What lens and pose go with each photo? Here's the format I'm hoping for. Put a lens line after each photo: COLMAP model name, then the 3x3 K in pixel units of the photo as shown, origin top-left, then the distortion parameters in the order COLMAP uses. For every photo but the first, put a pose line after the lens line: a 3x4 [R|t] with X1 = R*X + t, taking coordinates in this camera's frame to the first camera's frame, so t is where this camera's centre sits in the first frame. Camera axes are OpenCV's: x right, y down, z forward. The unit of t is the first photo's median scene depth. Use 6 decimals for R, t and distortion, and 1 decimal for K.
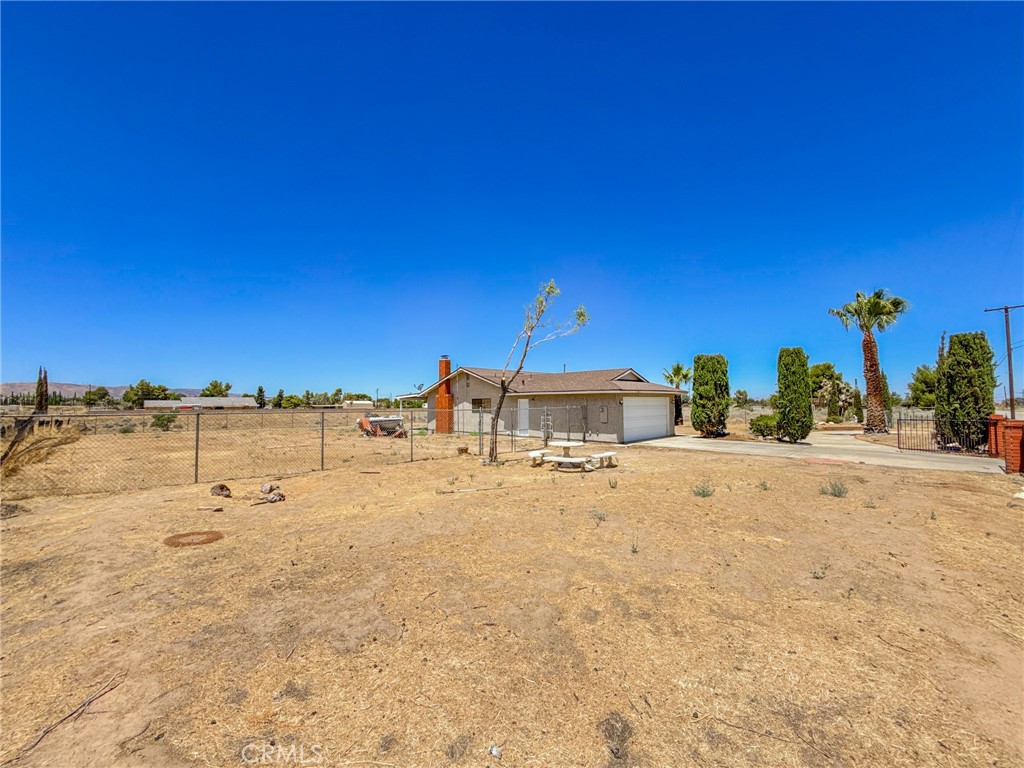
lens RADIAL K [[411.4, 0, 514.1], [0, 411.4, 387.8], [0, 0, 1]] dist [0.000228, 0.000501]
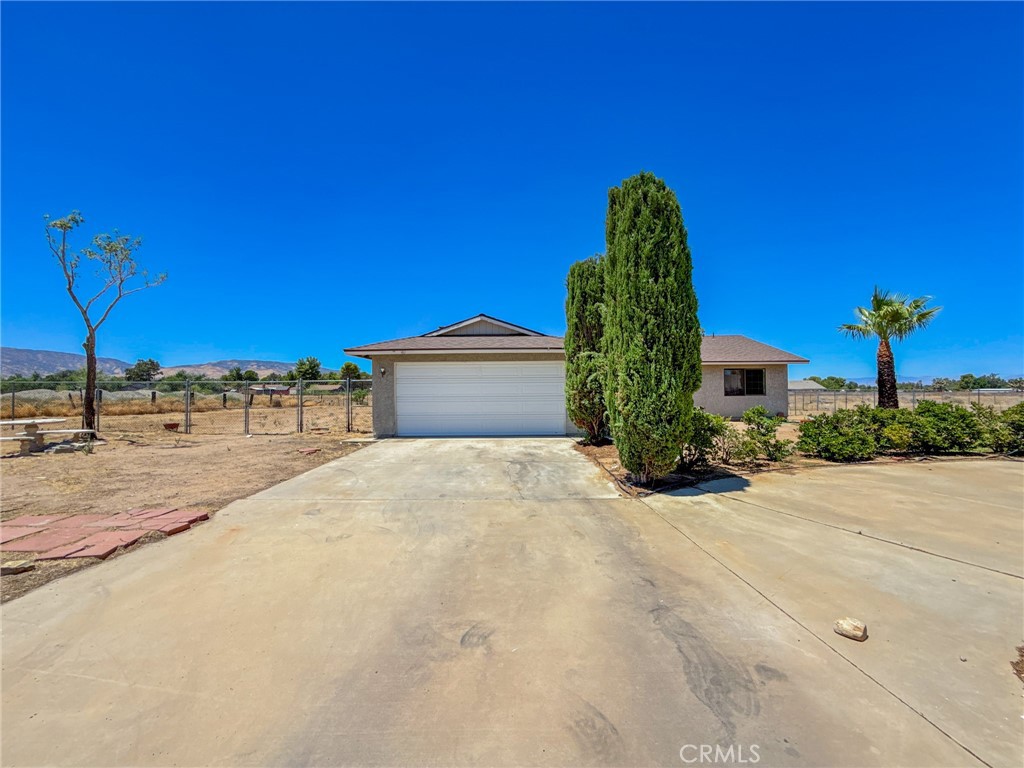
lens RADIAL K [[411.4, 0, 514.6], [0, 411.4, 386.5], [0, 0, 1]] dist [0.000228, 0.000501]
pose [[0.703415, -0.004131, -0.710767, 0.587932], [0.028406, 0.999348, 0.022304, 0.035280], [0.710211, -0.035879, 0.703074, 0.495943]]
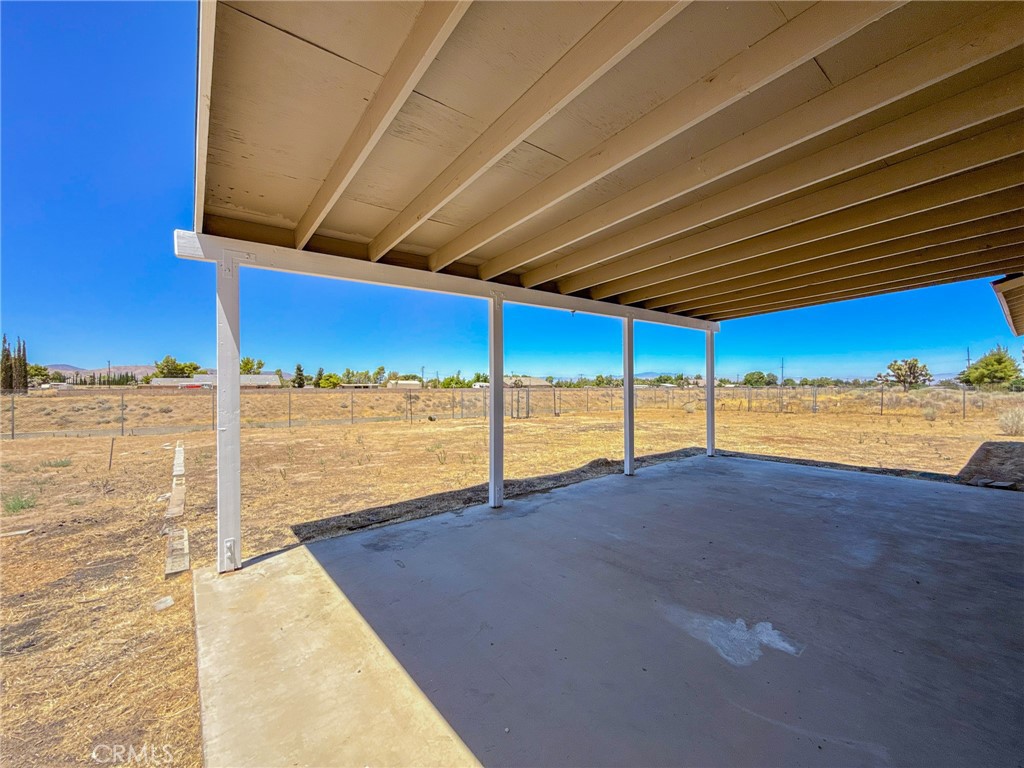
lens RADIAL K [[411.4, 0, 513.5], [0, 411.4, 383.9], [0, 0, 1]] dist [0.000228, 0.000501]
pose [[0.992703, 0.000952, -0.120583, -0.241458], [0.003388, 0.999354, 0.035784, 0.066505], [0.120539, -0.035932, 0.992058, 1.100500]]
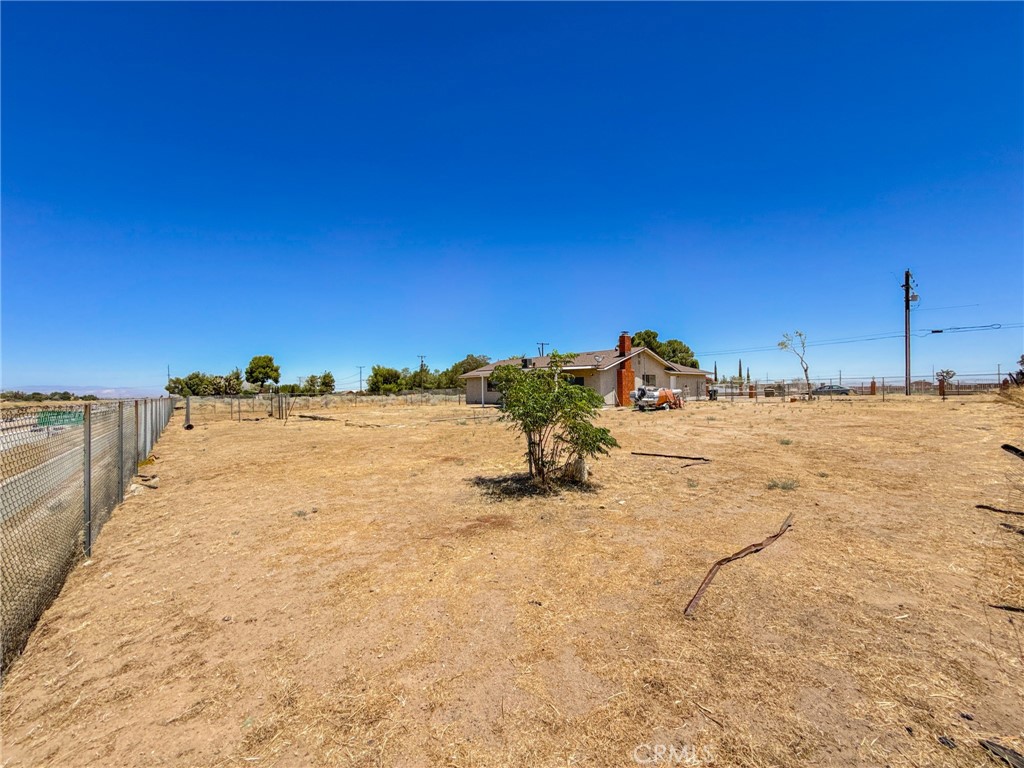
lens RADIAL K [[411.4, 0, 513.6], [0, 411.4, 386.8], [0, 0, 1]] dist [0.000228, 0.000501]
pose [[0.085498, 0.013648, 0.996245, -1.257794], [-0.026548, 0.999582, -0.011415, 0.082178], [-0.995985, -0.025473, 0.085825, 1.220555]]
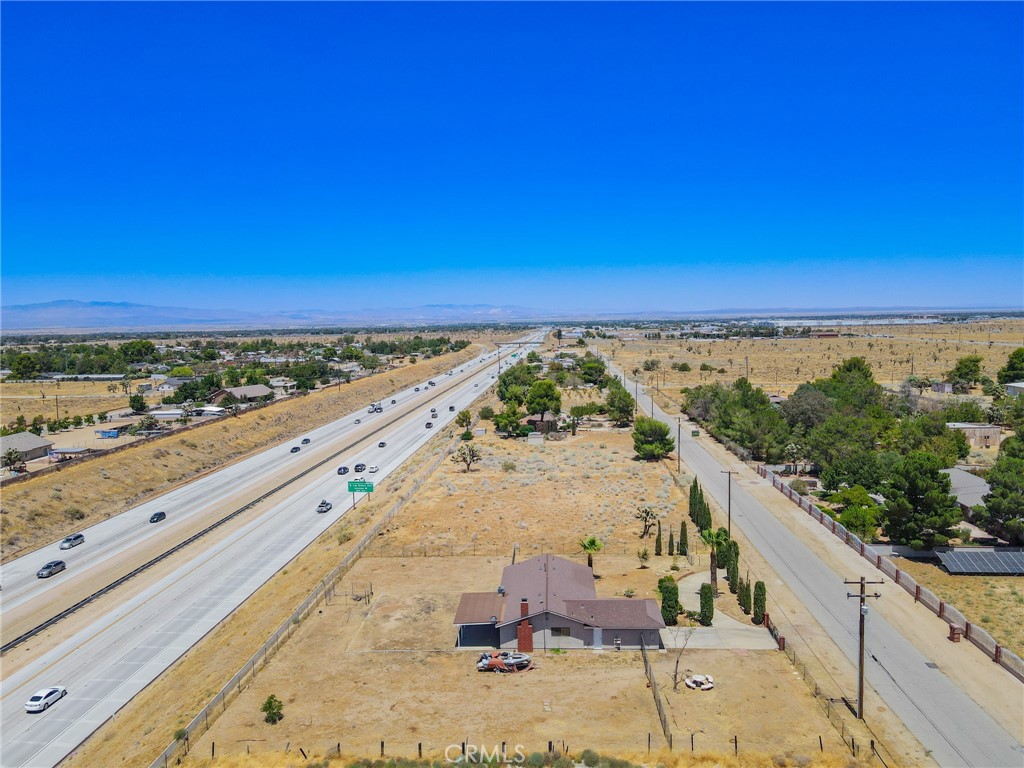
lens RADIAL K [[753.7, 0, 505.5], [0, 753.7, 386.6], [0, 0, 1]] dist [0.002014, 0.025410]
pose [[0.750354, -0.071935, 0.657111, -1.937256], [-0.008526, 0.992925, 0.118434, -1.150989], [-0.660982, -0.094470, 0.744432, -0.858758]]
